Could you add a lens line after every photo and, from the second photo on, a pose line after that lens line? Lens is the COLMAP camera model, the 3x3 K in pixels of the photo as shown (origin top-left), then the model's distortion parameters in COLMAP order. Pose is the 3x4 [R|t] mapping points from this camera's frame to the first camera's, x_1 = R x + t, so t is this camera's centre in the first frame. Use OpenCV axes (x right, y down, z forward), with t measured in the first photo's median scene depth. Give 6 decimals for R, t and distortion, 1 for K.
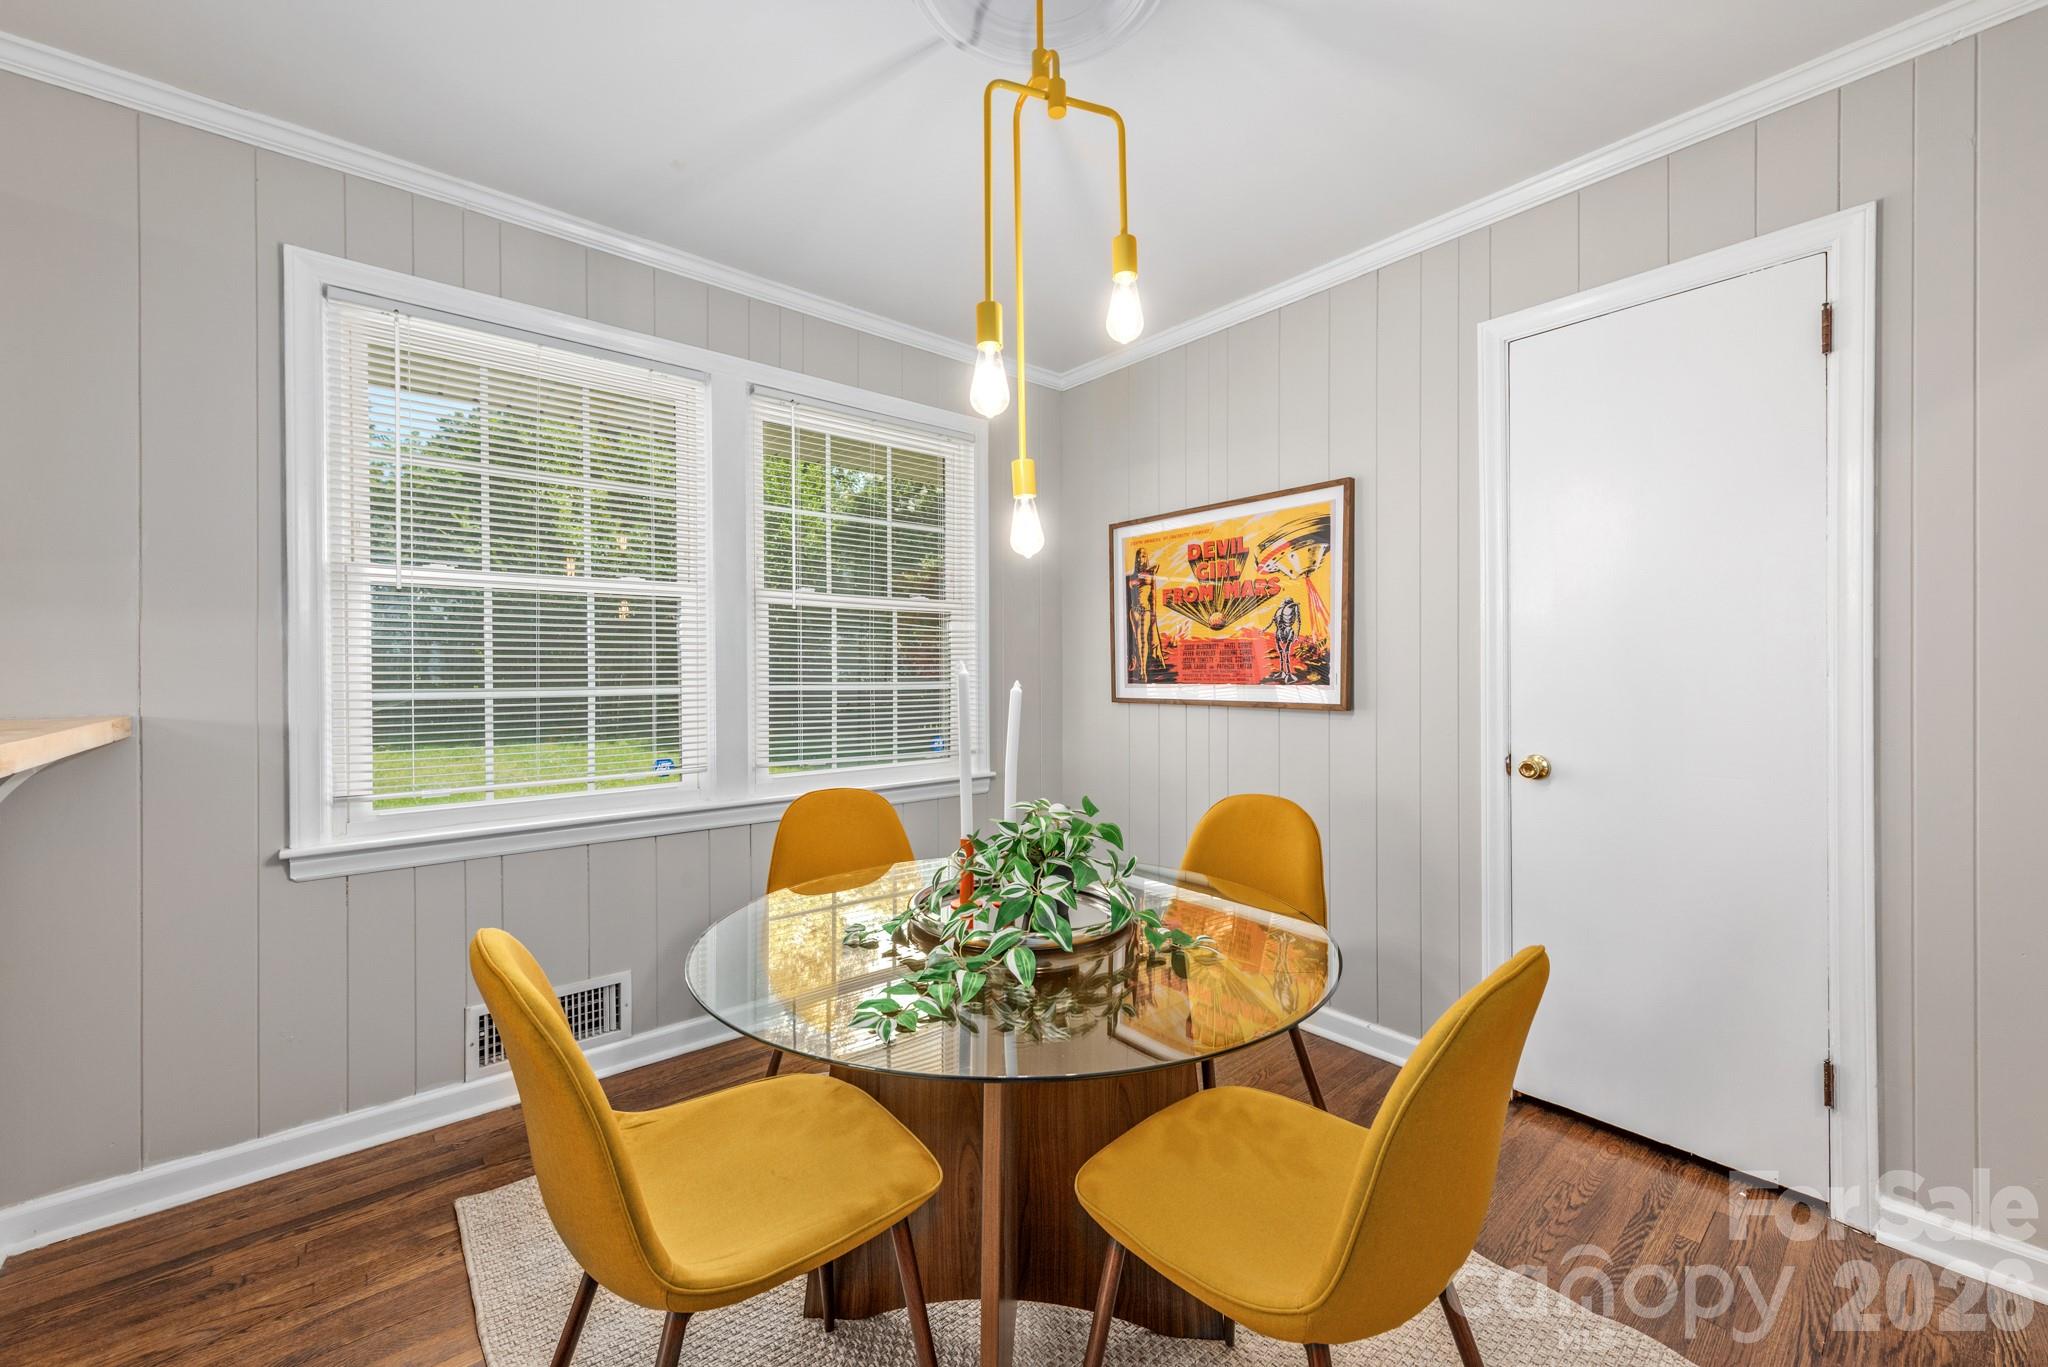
lens RADIAL K [[803.4, 0, 1041.2], [0, 803.4, 674.9], [0, 0, 1]] dist [0.006699, -0.000428]
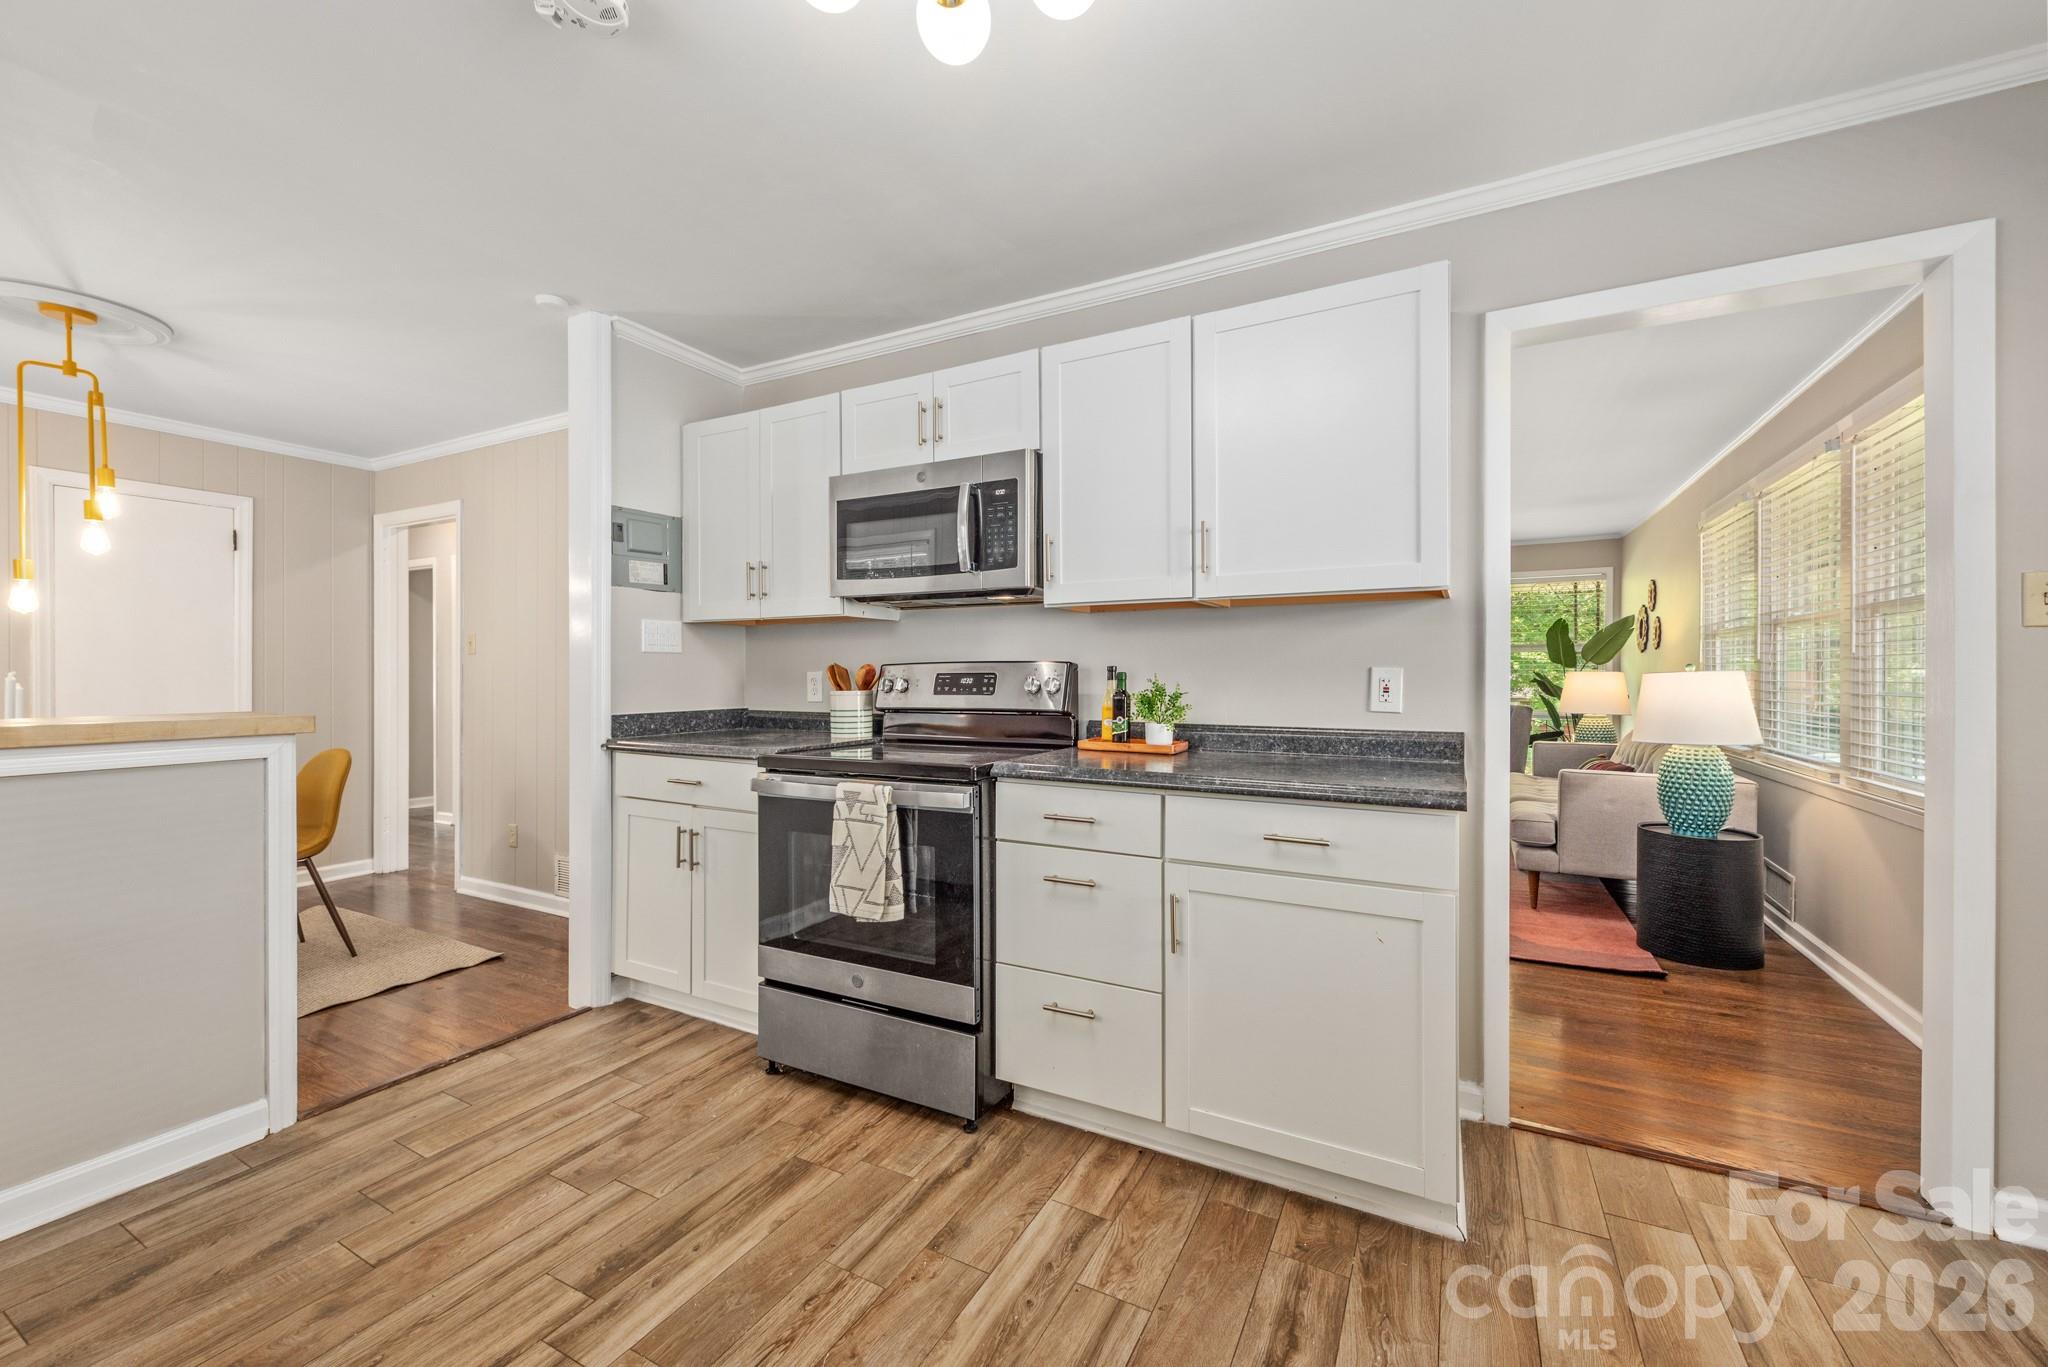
lens RADIAL K [[803.4, 0, 1041.2], [0, 803.4, 674.9], [0, 0, 1]] dist [0.006699, -0.000428]
pose [[-0.363447, 0.000991, 0.931614, -1.311877], [0.004564, 0.999989, 0.000717, -0.002012], [-0.931604, 0.004513, -0.363448, -0.236701]]
